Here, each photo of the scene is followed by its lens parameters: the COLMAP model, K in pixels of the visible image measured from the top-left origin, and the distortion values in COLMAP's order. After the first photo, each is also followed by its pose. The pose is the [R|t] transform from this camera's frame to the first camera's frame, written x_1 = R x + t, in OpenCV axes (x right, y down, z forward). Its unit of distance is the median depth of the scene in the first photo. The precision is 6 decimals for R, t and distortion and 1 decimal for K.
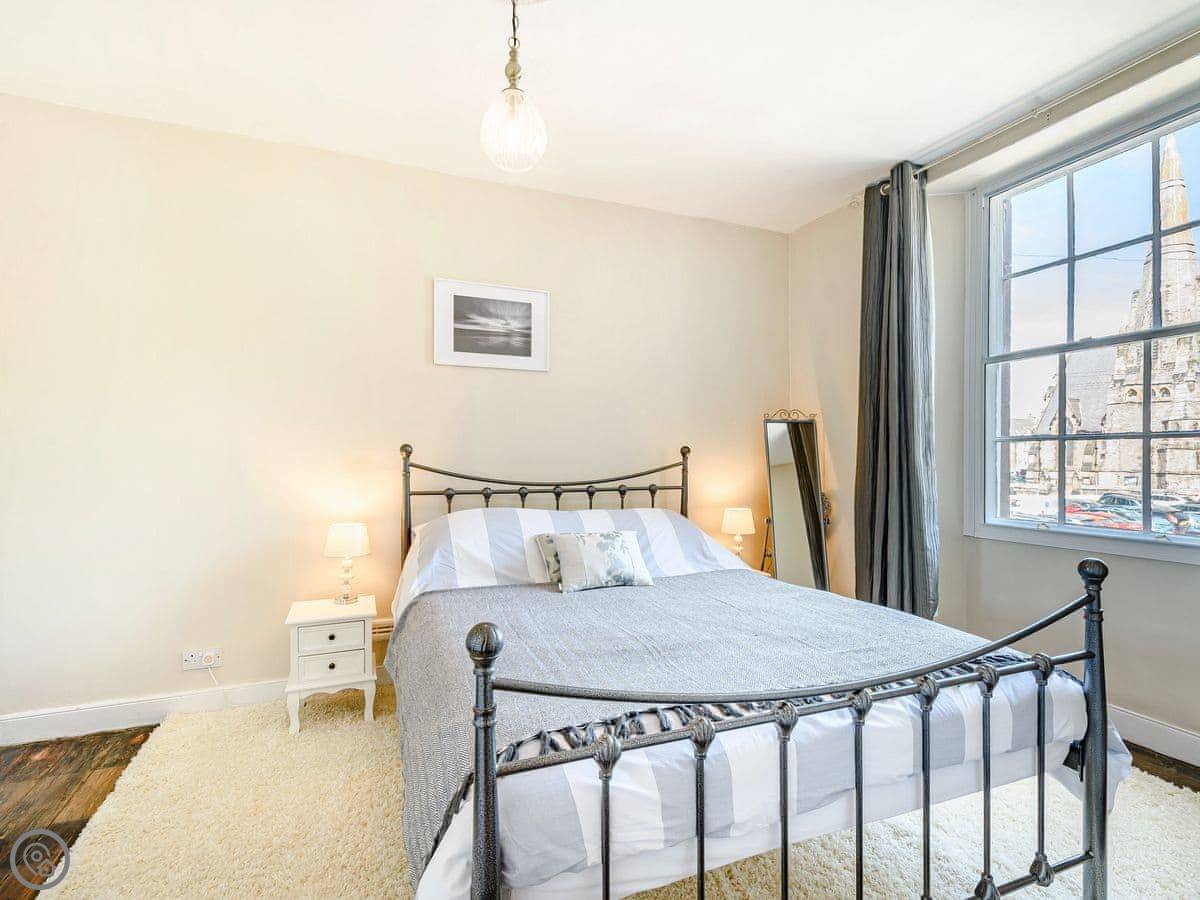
lens RADIAL K [[595.6, 0, 594.2], [0, 595.6, 459.6], [0, 0, 1]] dist [0.003982, 0.000186]
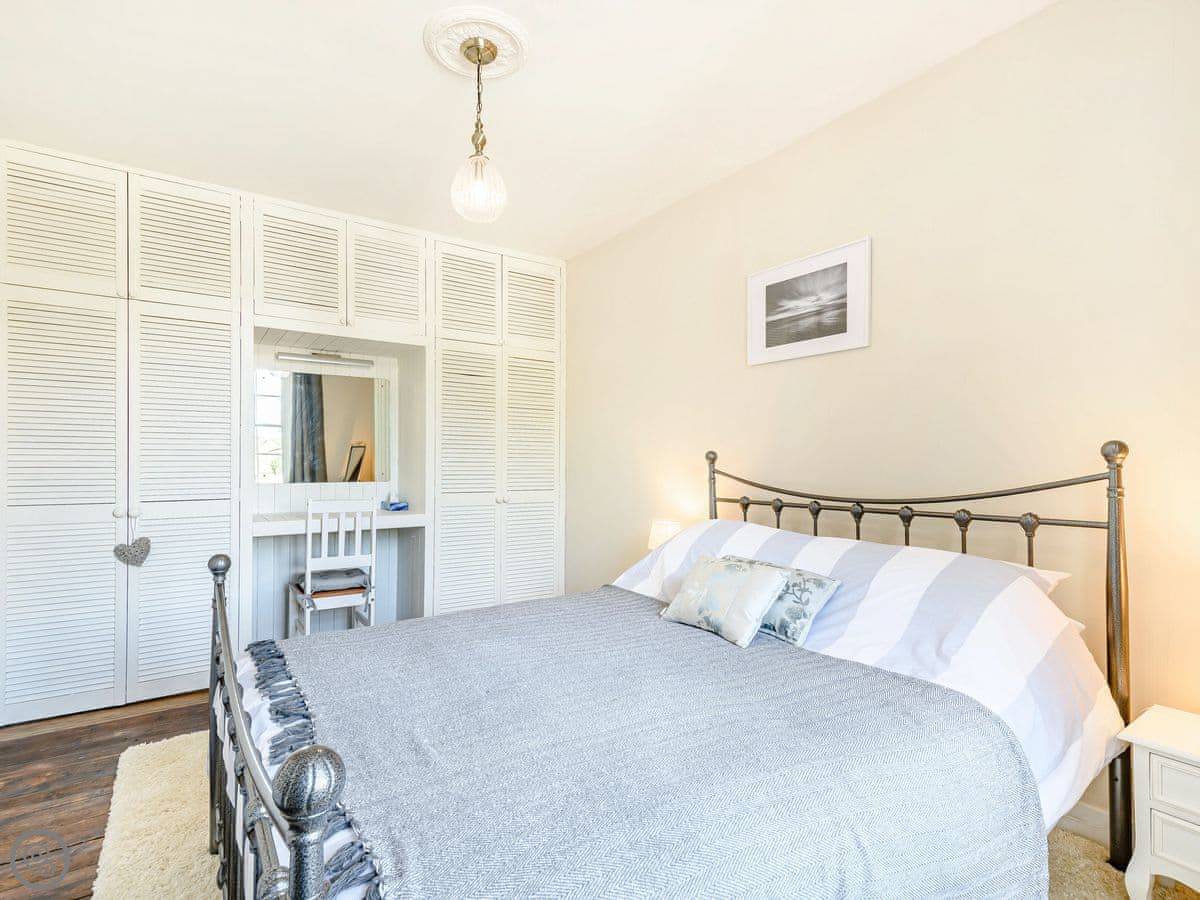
lens RADIAL K [[595.6, 0, 594.2], [0, 595.6, 459.6], [0, 0, 1]] dist [0.003982, 0.000186]
pose [[0.226271, -0.008605, -0.974026, 0.578359], [-0.005411, 0.999934, -0.010090, 0.000252], [0.974049, 0.007553, 0.226210, 0.526503]]
